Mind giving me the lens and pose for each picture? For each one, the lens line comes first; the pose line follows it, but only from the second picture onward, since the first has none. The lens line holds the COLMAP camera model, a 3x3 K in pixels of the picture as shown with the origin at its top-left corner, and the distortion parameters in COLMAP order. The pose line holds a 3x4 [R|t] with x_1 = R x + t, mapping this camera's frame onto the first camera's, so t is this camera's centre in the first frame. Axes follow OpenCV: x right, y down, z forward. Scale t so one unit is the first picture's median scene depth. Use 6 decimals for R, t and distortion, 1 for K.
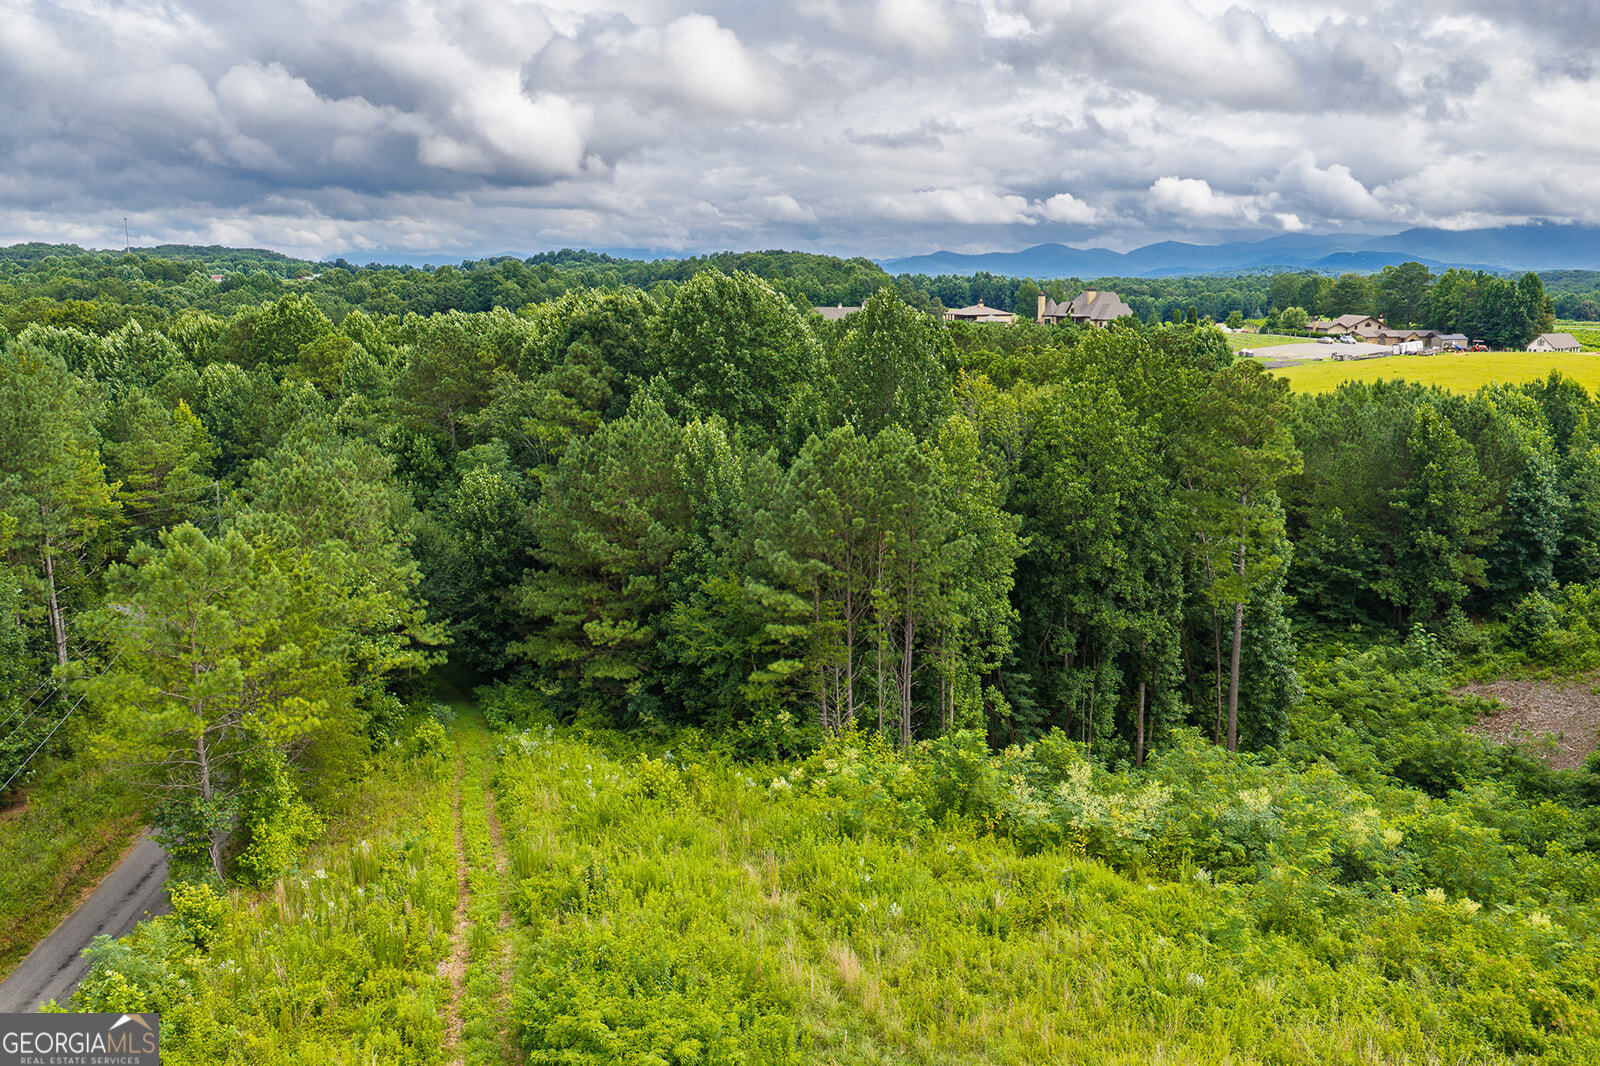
lens RADIAL K [[1331.2, 0, 803.7], [0, 1331.2, 541.3], [0, 0, 1]] dist [0.016952, -0.020314]
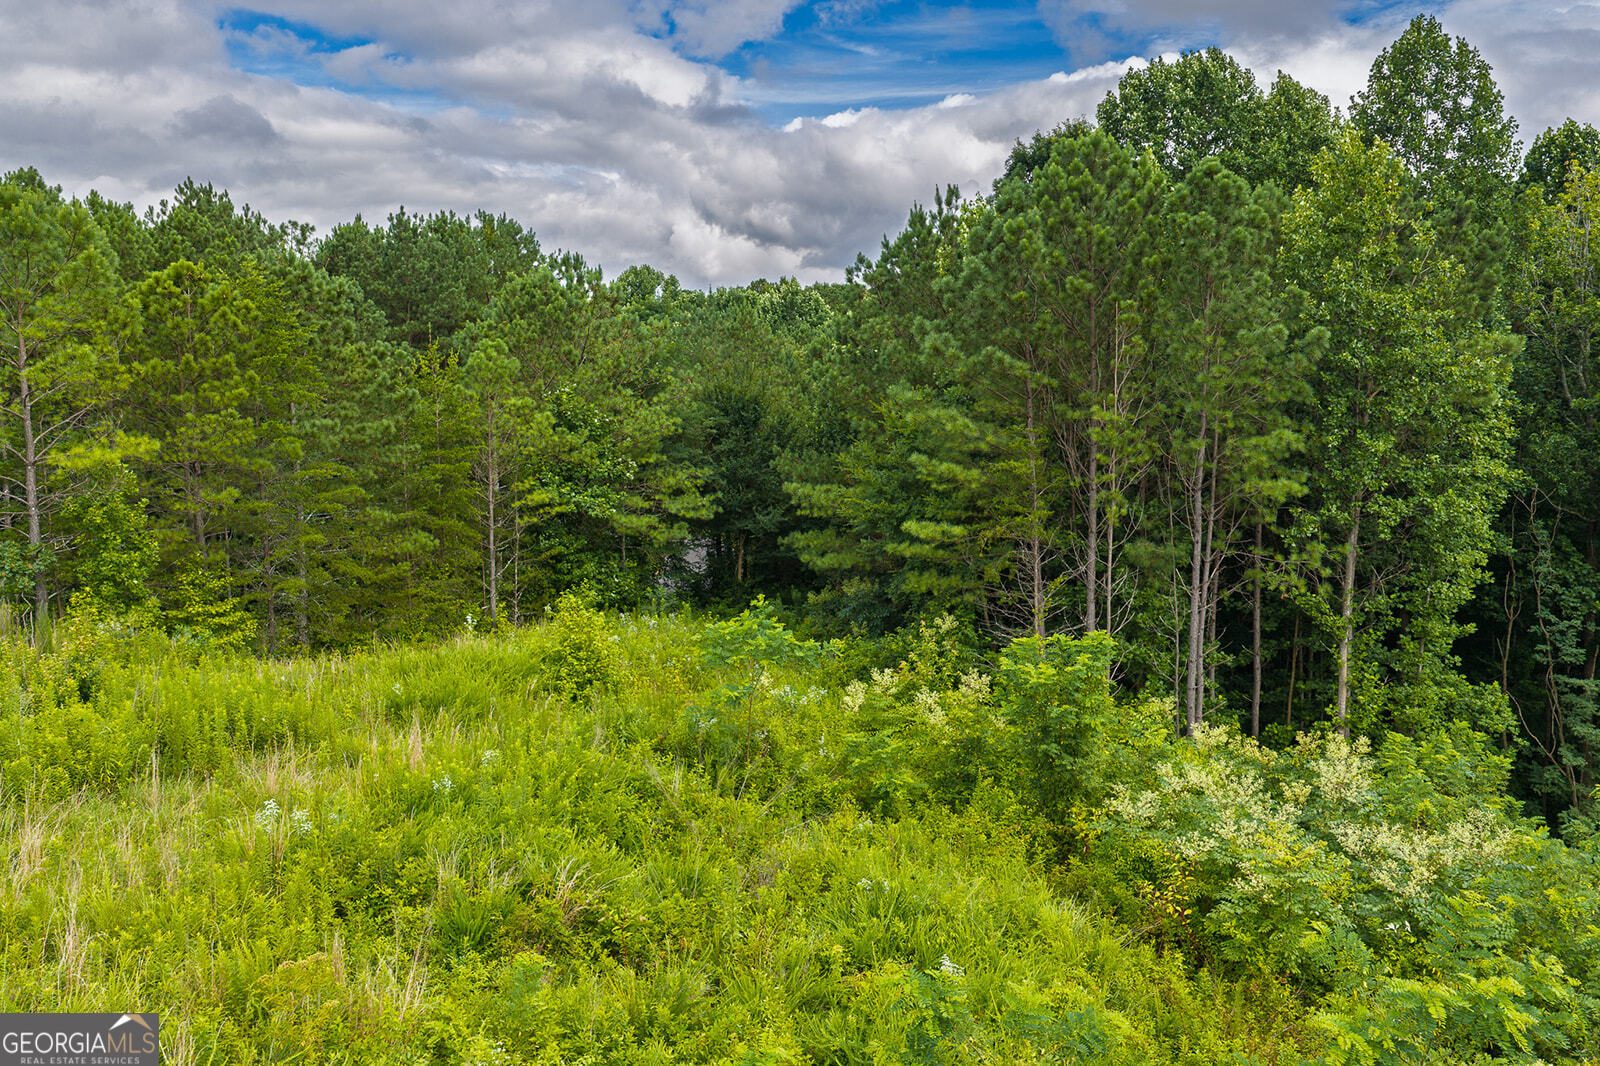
lens RADIAL K [[1338.6, 0, 801.6], [0, 1338.6, 538.4], [0, 0, 1]] dist [0.009661, -0.006530]
pose [[0.804238, 0.084517, -0.588266, 0.230306], [-0.113919, 0.993405, -0.013019, 0.088921], [0.583286, 0.077485, 0.808562, 0.386445]]
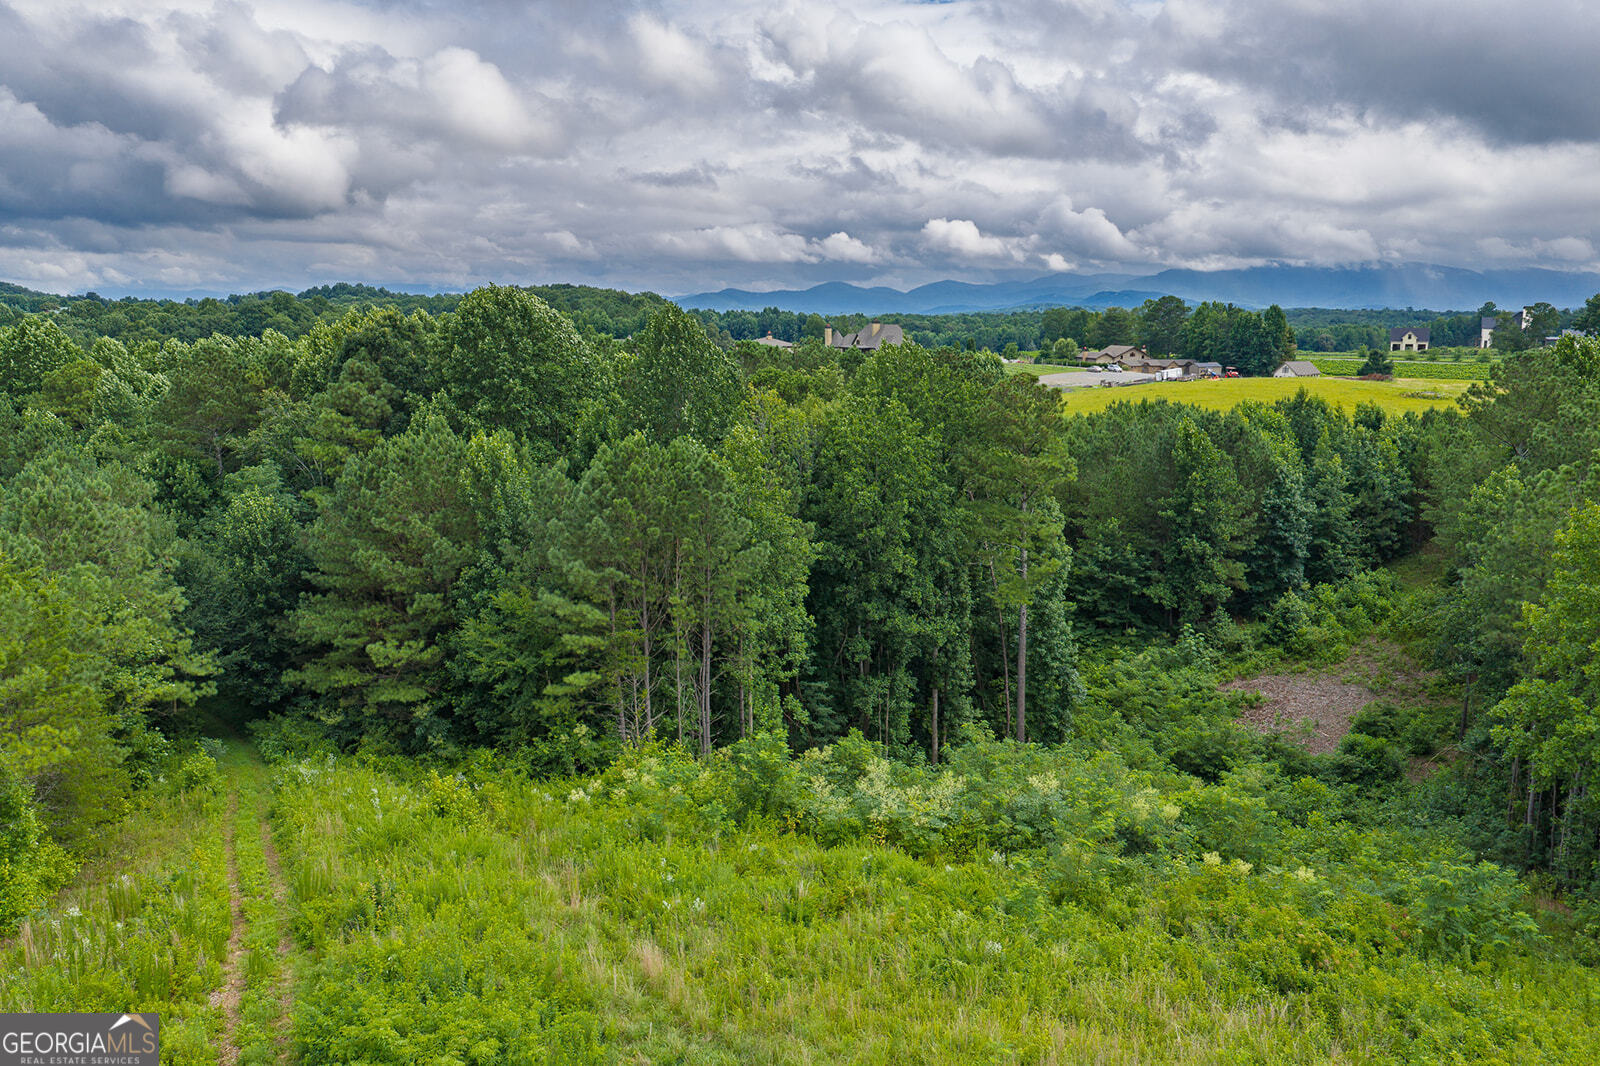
lens RADIAL K [[1331.2, 0, 803.7], [0, 1331.2, 541.3], [0, 0, 1]] dist [0.016952, -0.020314]
pose [[0.987921, -0.025075, 0.152918, 0.000739], [0.029145, 0.999277, -0.024430, 0.017426], [-0.152195, 0.028591, 0.987937, 0.002184]]
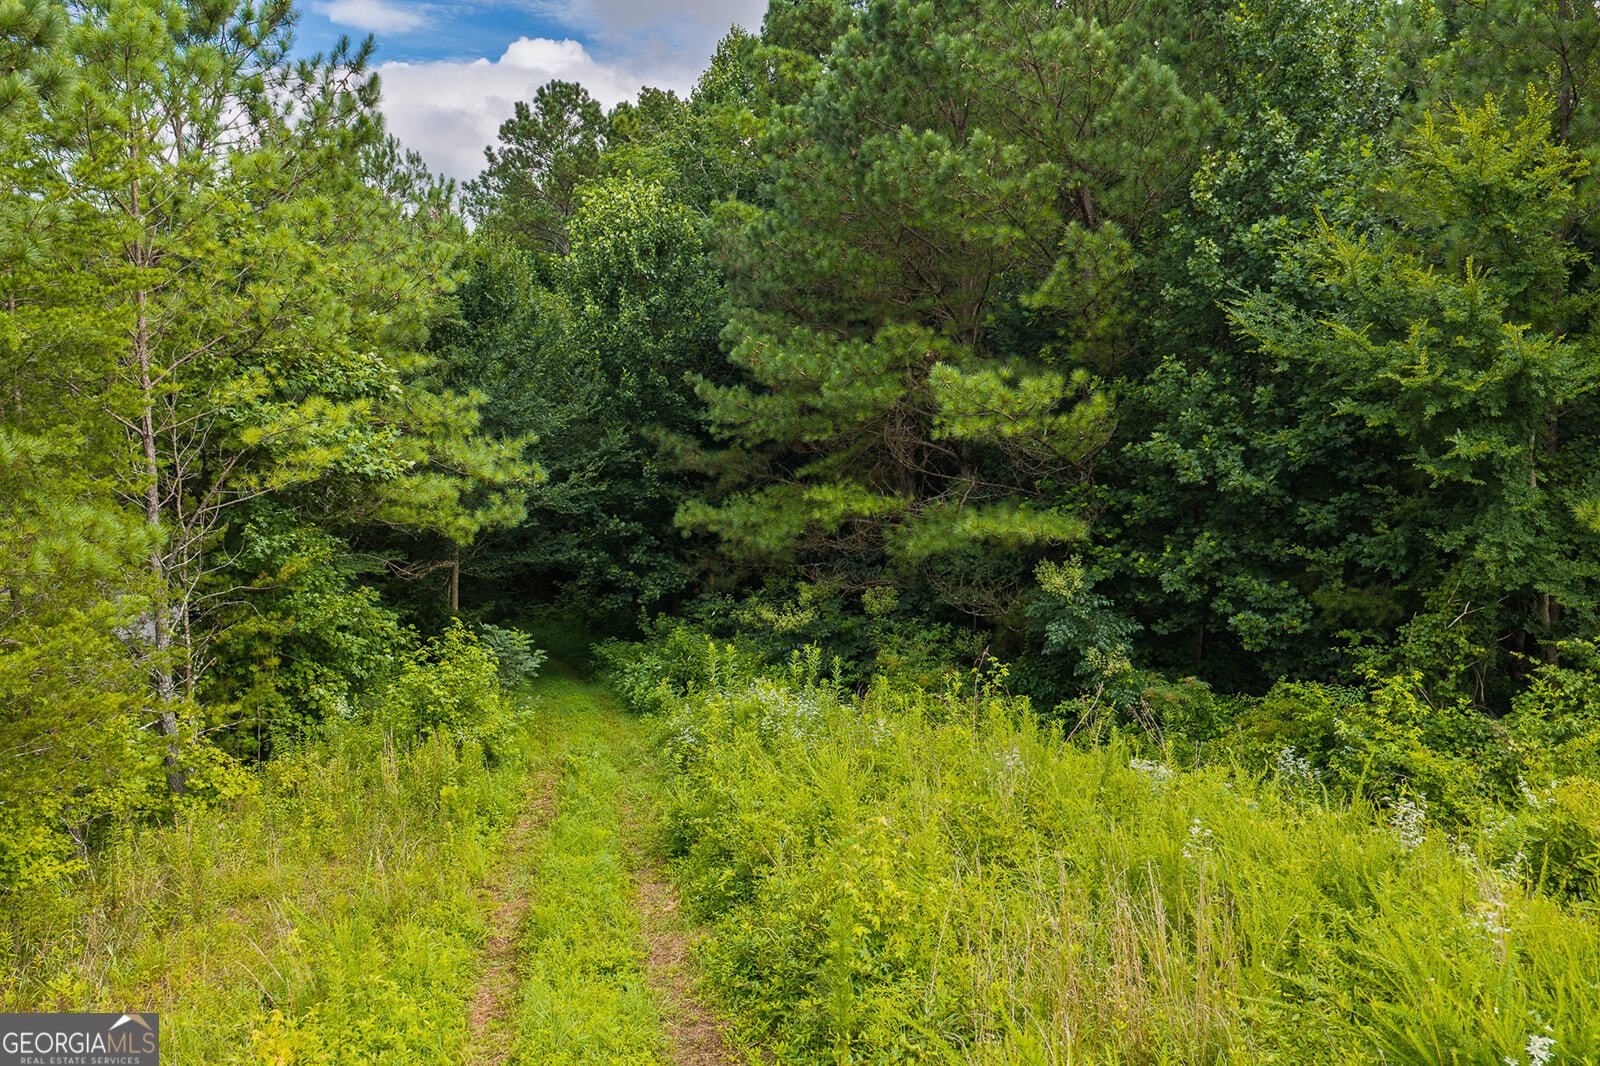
lens RADIAL K [[1326.0, 0, 807.3], [0, 1326.0, 539.8], [0, 0, 1]] dist [0.019332, -0.027674]
pose [[0.996288, 0.009583, -0.085549, -0.148037], [-0.015579, 0.997446, -0.069699, 0.113277], [0.084663, 0.070773, 0.993893, 0.601057]]
